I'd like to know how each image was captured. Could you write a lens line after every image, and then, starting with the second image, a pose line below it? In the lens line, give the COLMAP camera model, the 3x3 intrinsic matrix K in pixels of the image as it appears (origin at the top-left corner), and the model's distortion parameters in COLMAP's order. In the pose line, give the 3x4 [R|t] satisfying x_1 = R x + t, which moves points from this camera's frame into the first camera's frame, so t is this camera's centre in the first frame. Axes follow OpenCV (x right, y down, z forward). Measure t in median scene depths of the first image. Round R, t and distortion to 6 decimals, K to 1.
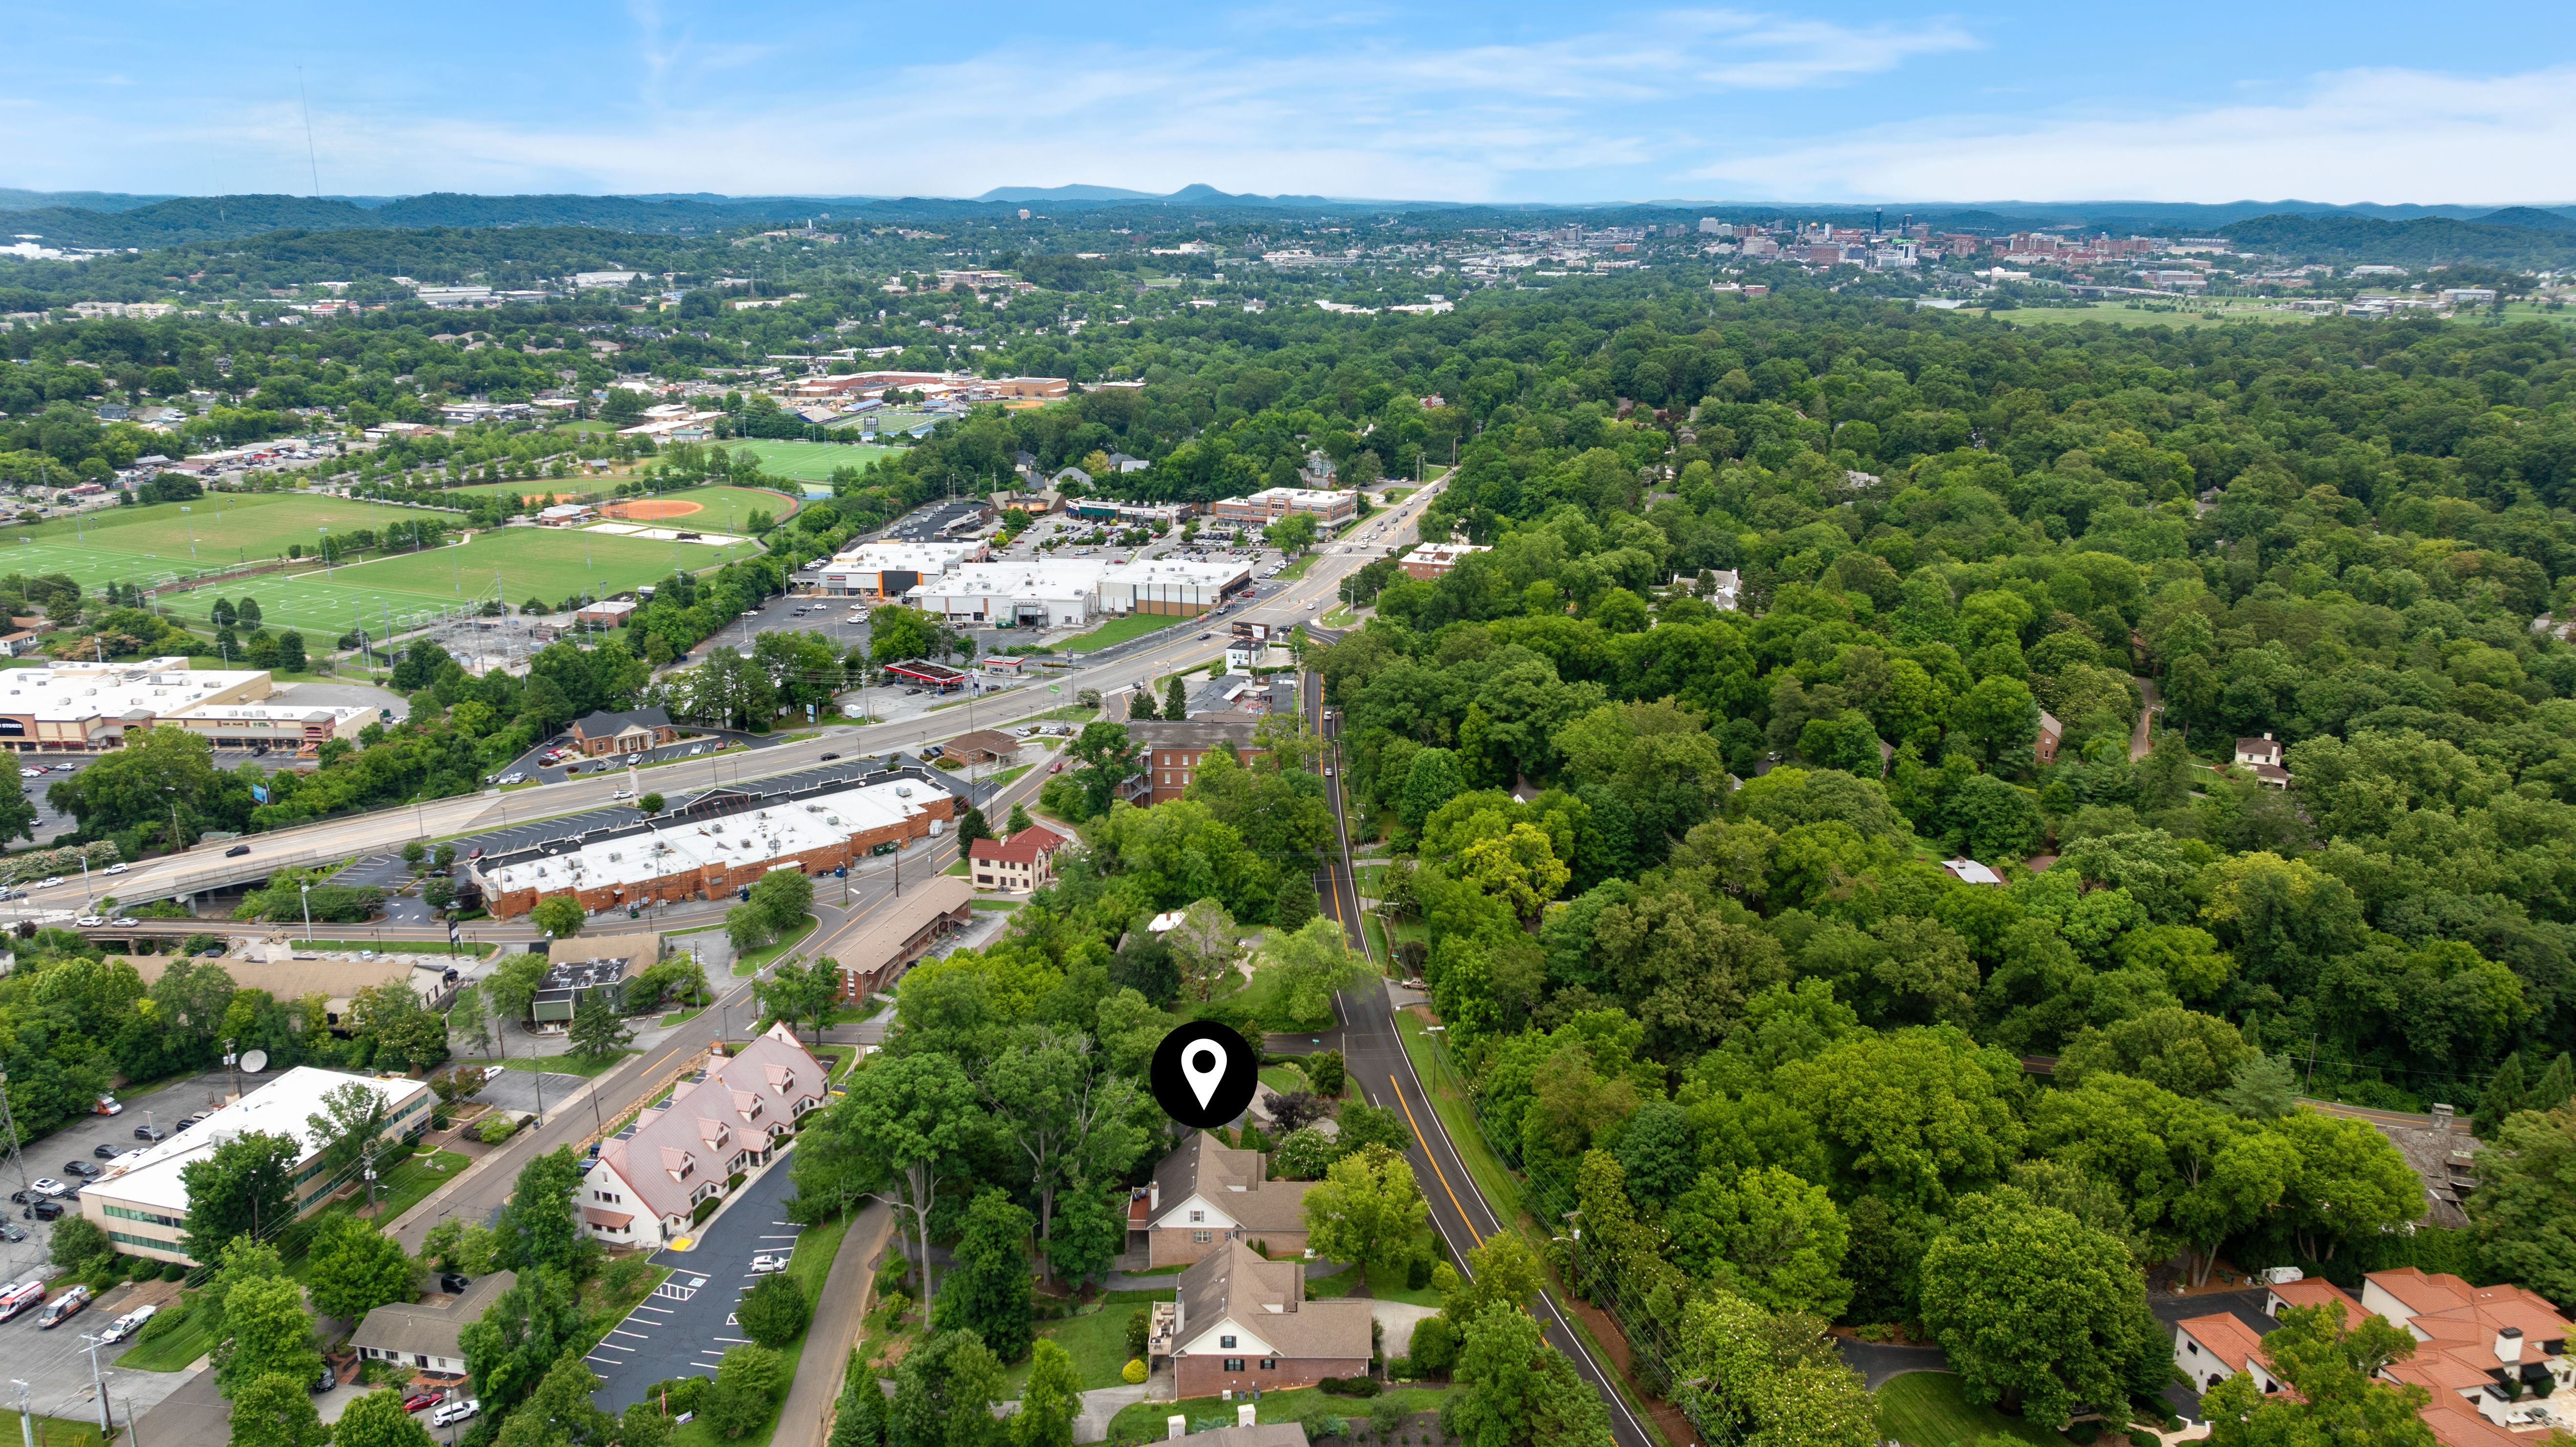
lens RADIAL K [[1809.8, 0, 1288.0], [0, 1809.8, 723.5], [0, 0, 1]] dist [-0.022097, -0.000387]
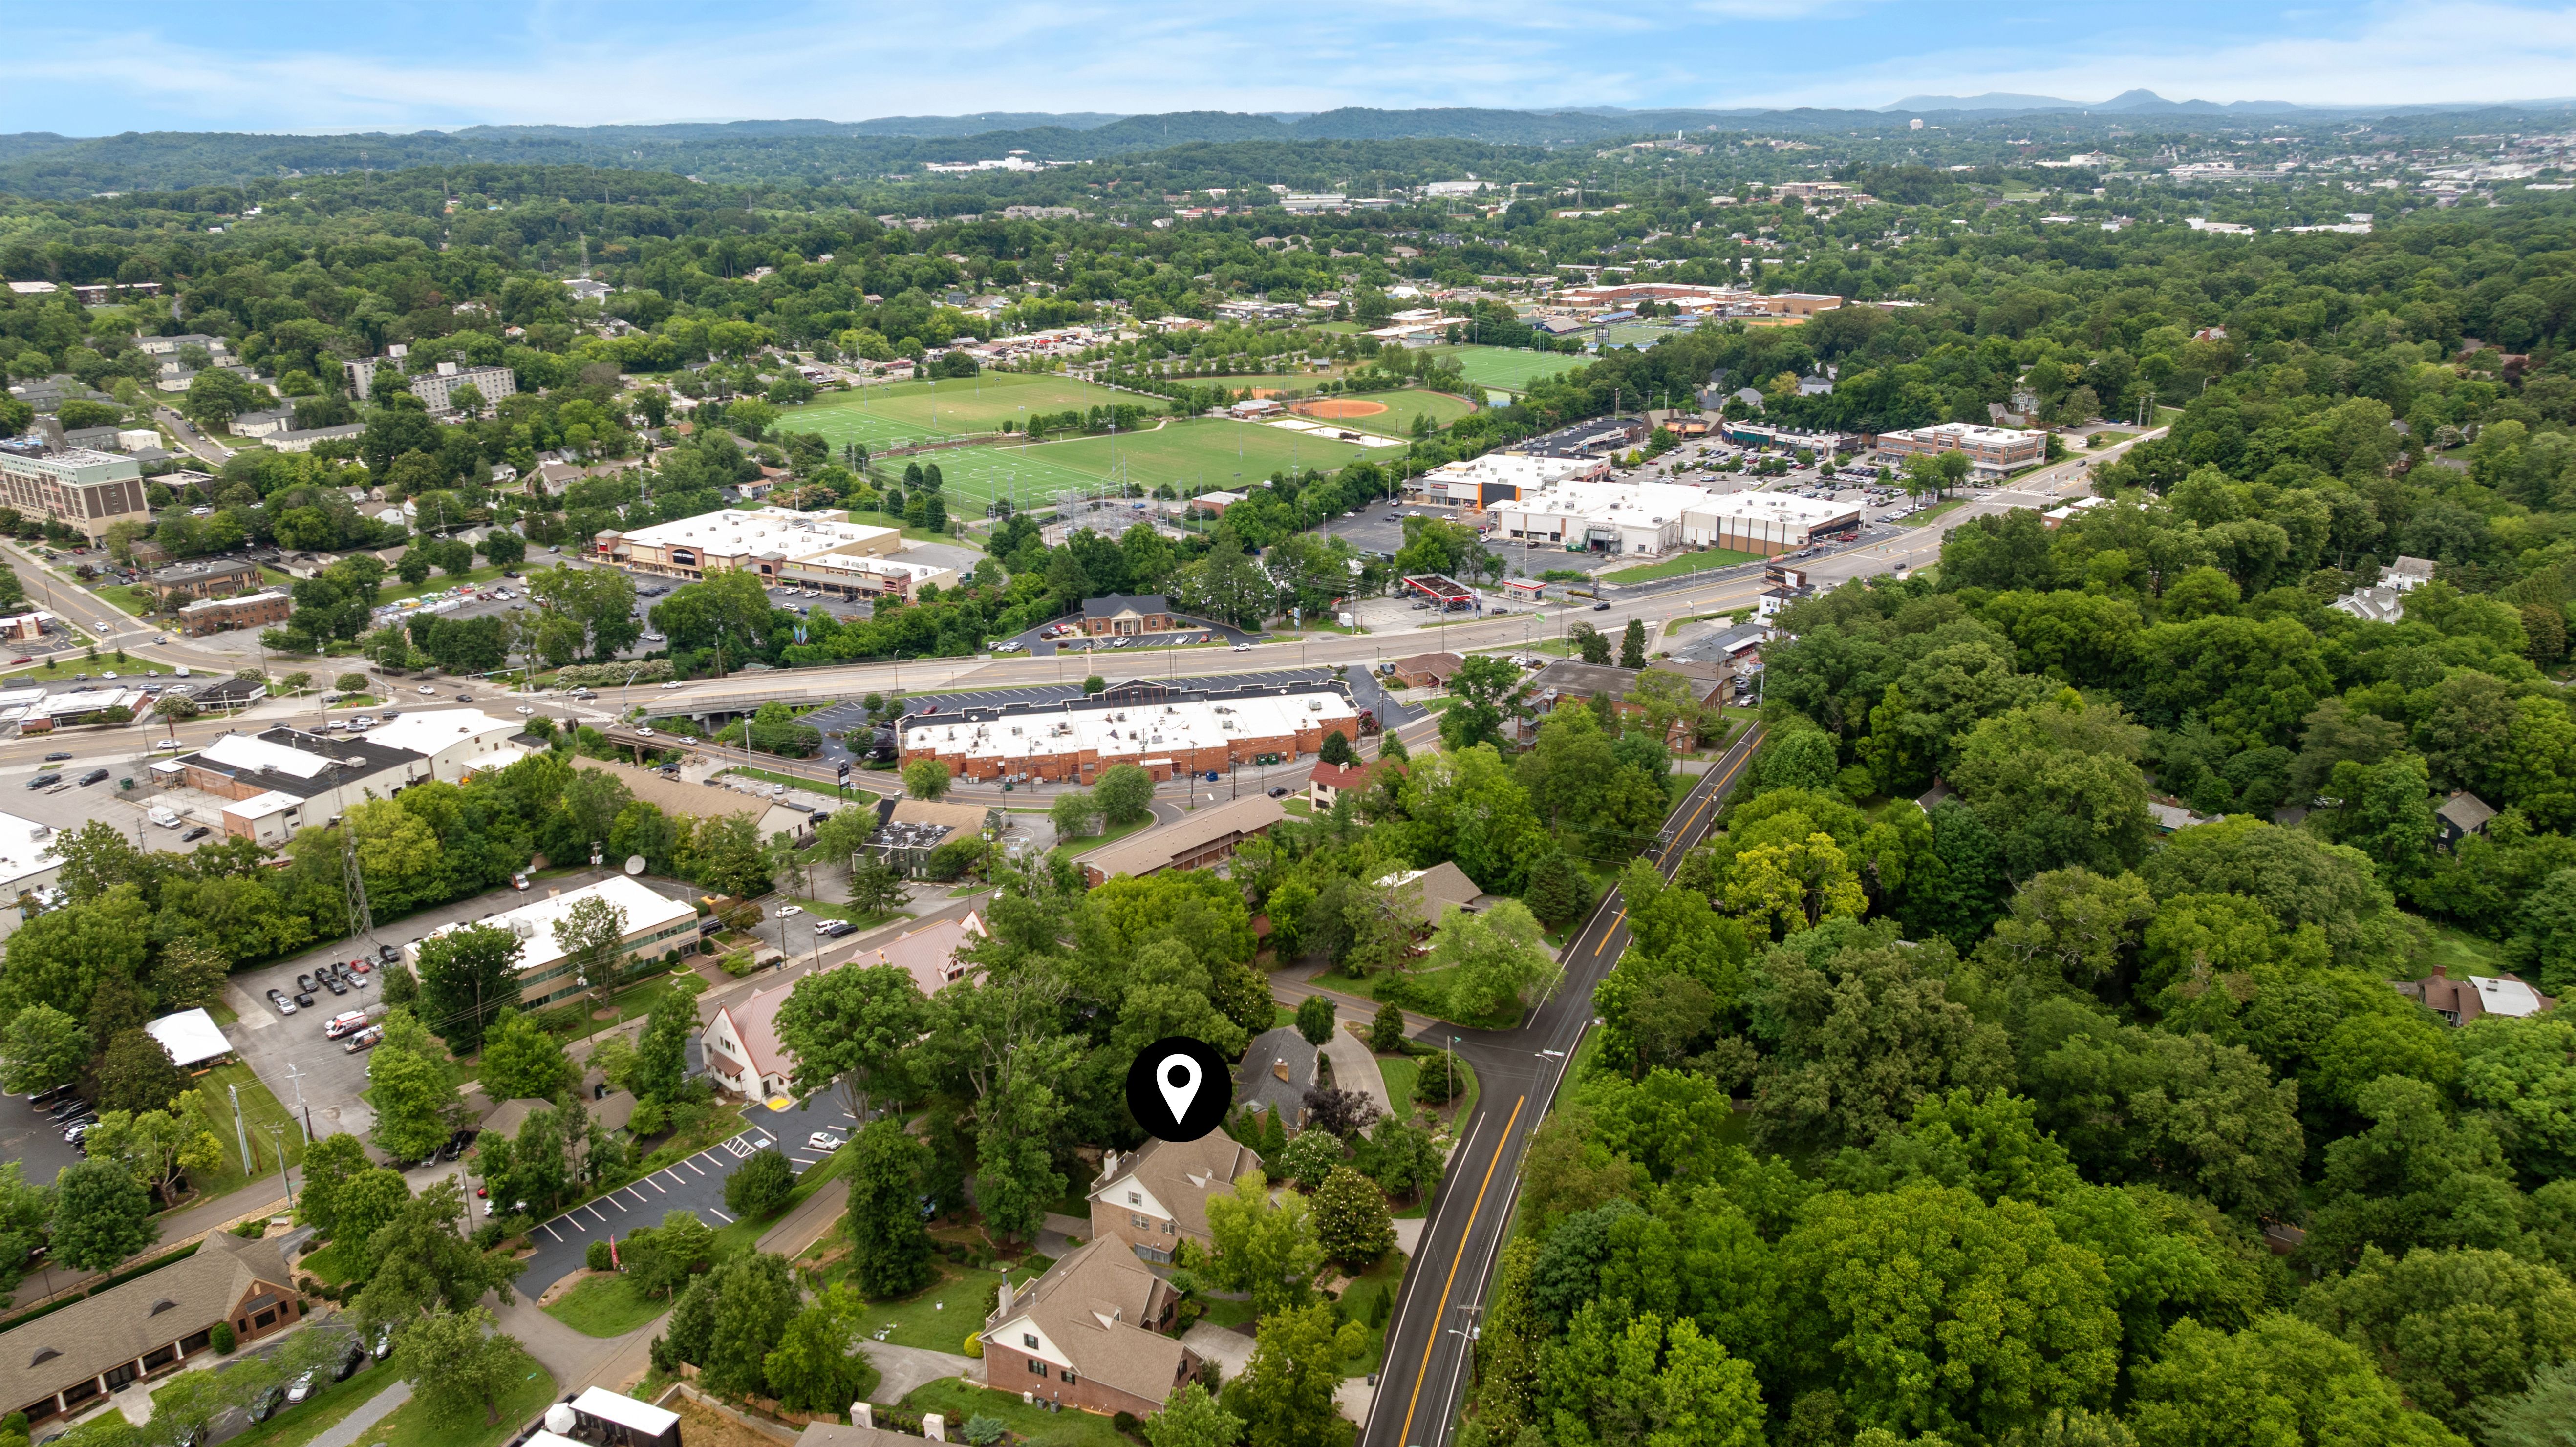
lens RADIAL K [[1809.8, 0, 1288.0], [0, 1809.8, 723.5], [0, 0, 1]] dist [-0.022097, -0.000387]
pose [[0.889949, 0.130603, -0.436959, 0.111902], [-0.111036, 0.991337, 0.070154, -0.010580], [0.442336, -0.013915, 0.896741, 0.064897]]
